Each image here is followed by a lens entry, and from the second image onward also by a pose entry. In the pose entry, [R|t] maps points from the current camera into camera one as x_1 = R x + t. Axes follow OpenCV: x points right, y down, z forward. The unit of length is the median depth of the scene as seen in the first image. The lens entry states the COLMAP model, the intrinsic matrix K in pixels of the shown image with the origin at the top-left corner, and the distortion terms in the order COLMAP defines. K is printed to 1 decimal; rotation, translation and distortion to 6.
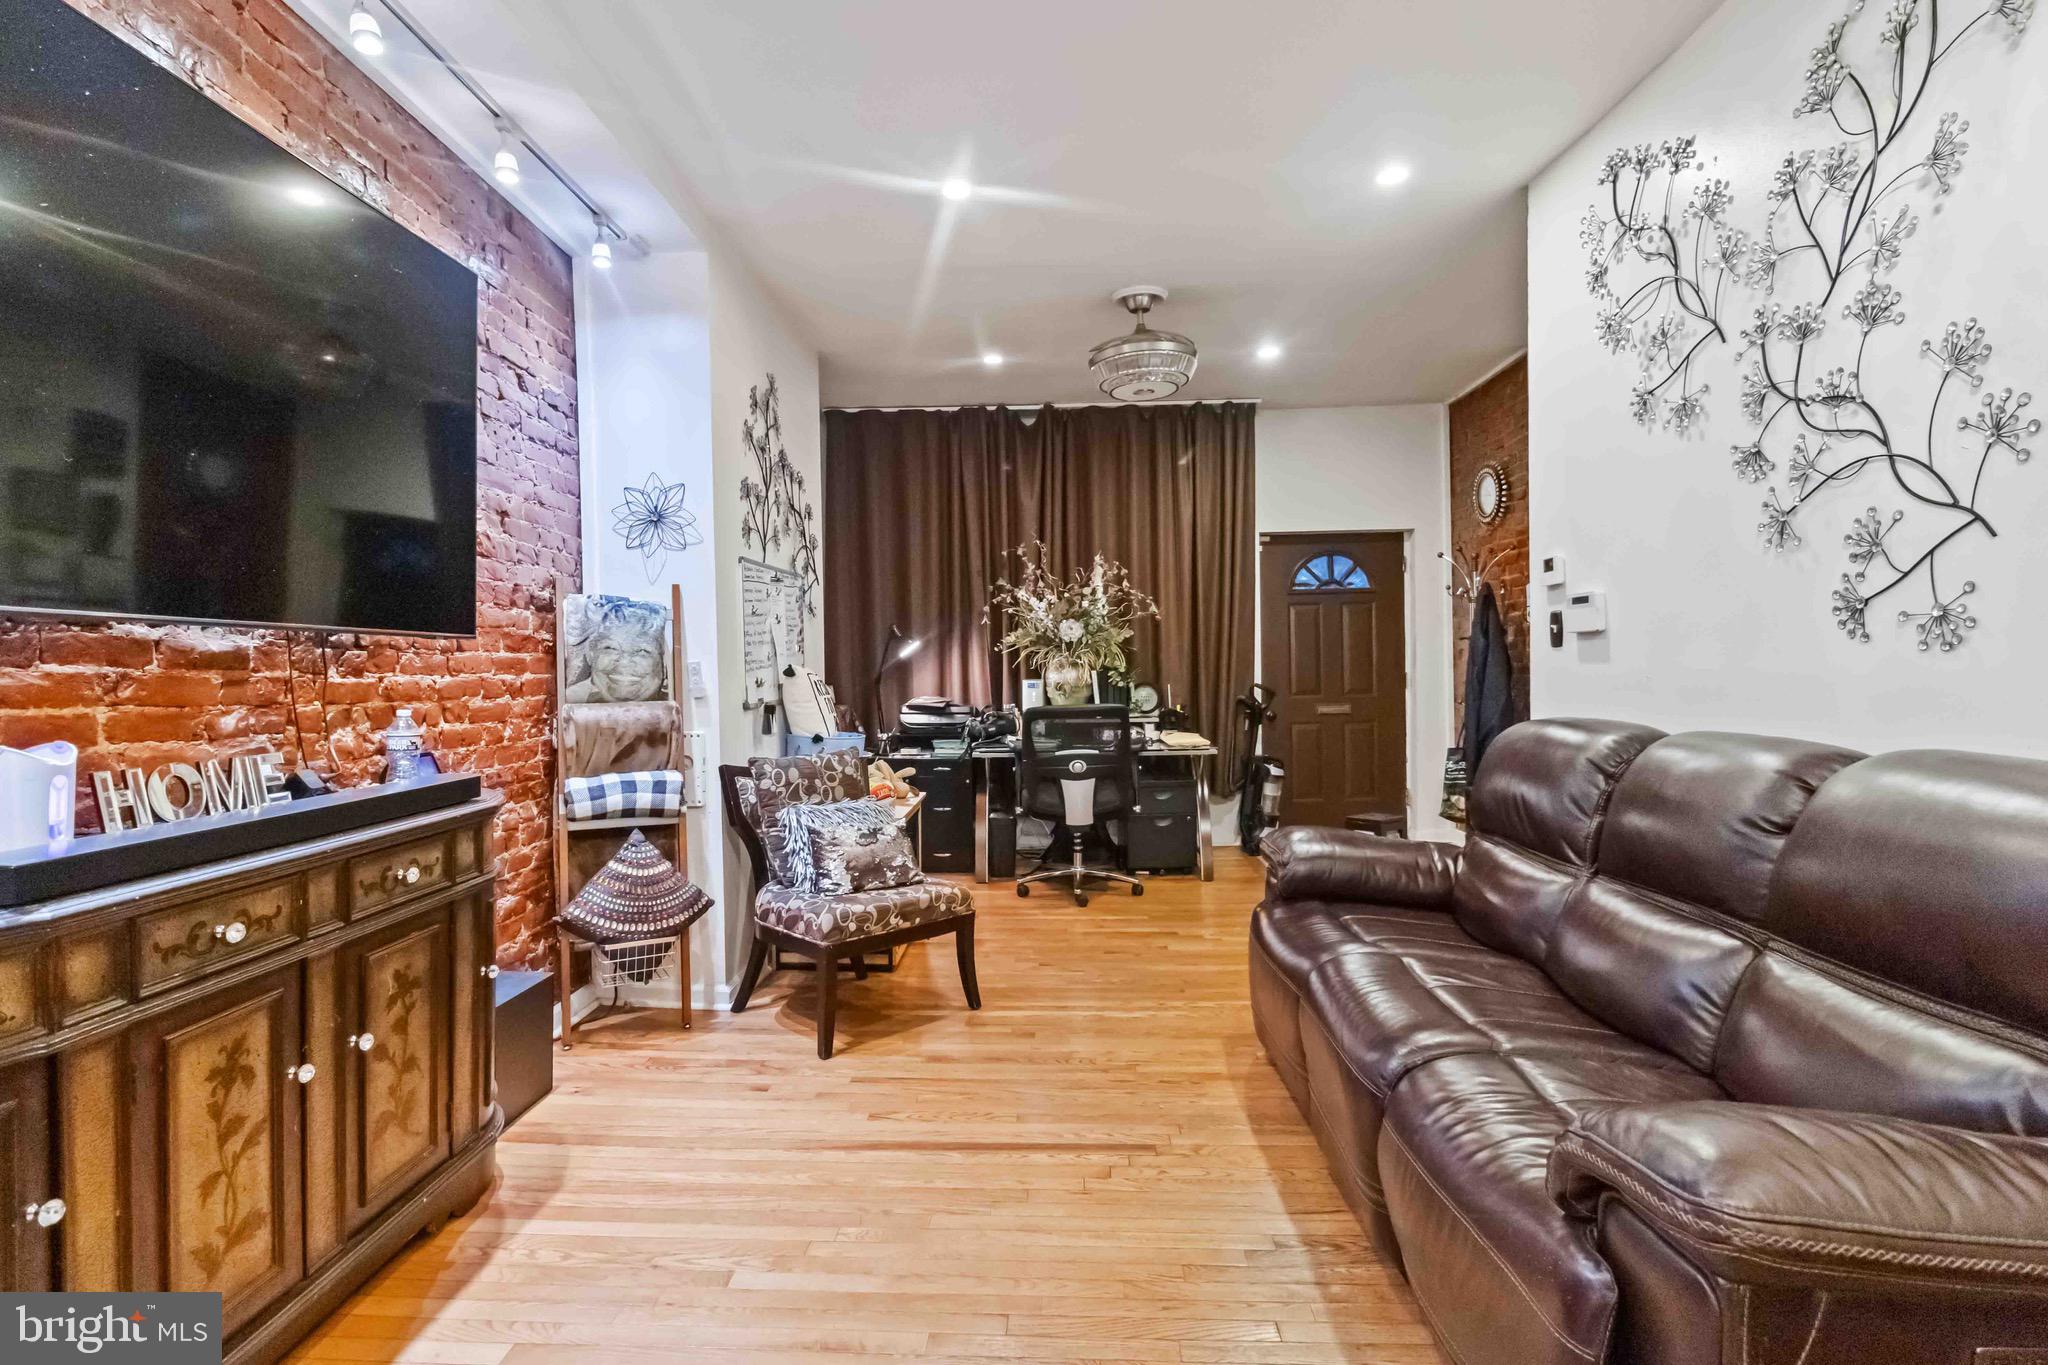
lens RADIAL K [[983.9, 0, 1023.3], [0, 983.9, 691.5], [0, 0, 1]] dist [-0.000435, 0.000313]
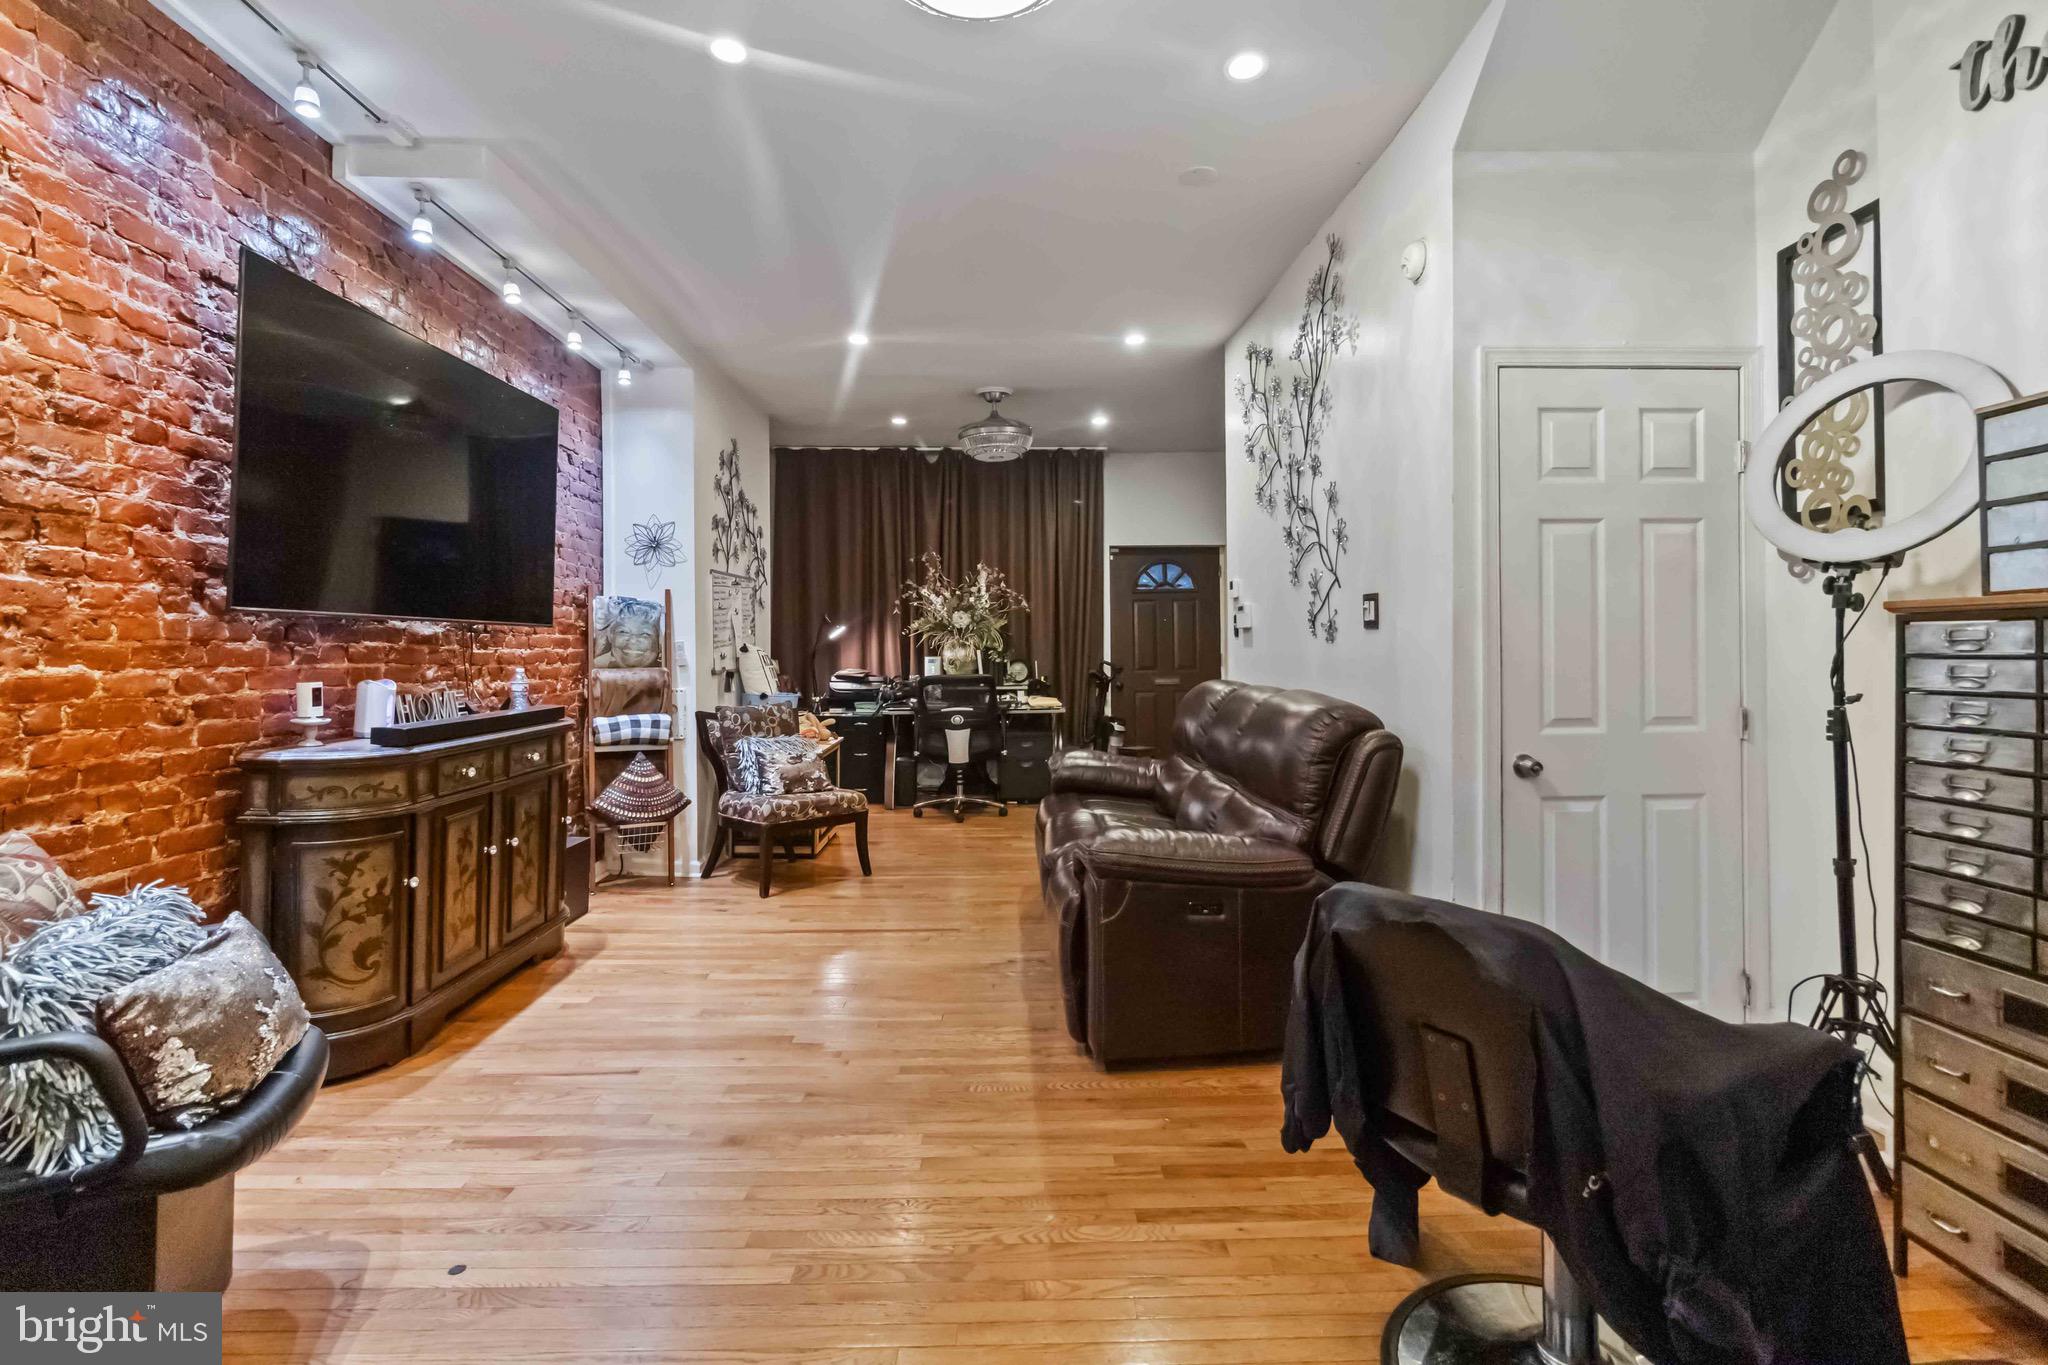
lens RADIAL K [[953.8, 0, 1033.4], [0, 953.8, 645.2], [0, 0, 1]] dist [0.000504, 0.001276]
pose [[0.997988, 0.009277, 0.062724, 0.113955], [-0.007635, 0.999623, -0.026364, 0.009793], [-0.062945, 0.025832, 0.997683, -0.493355]]
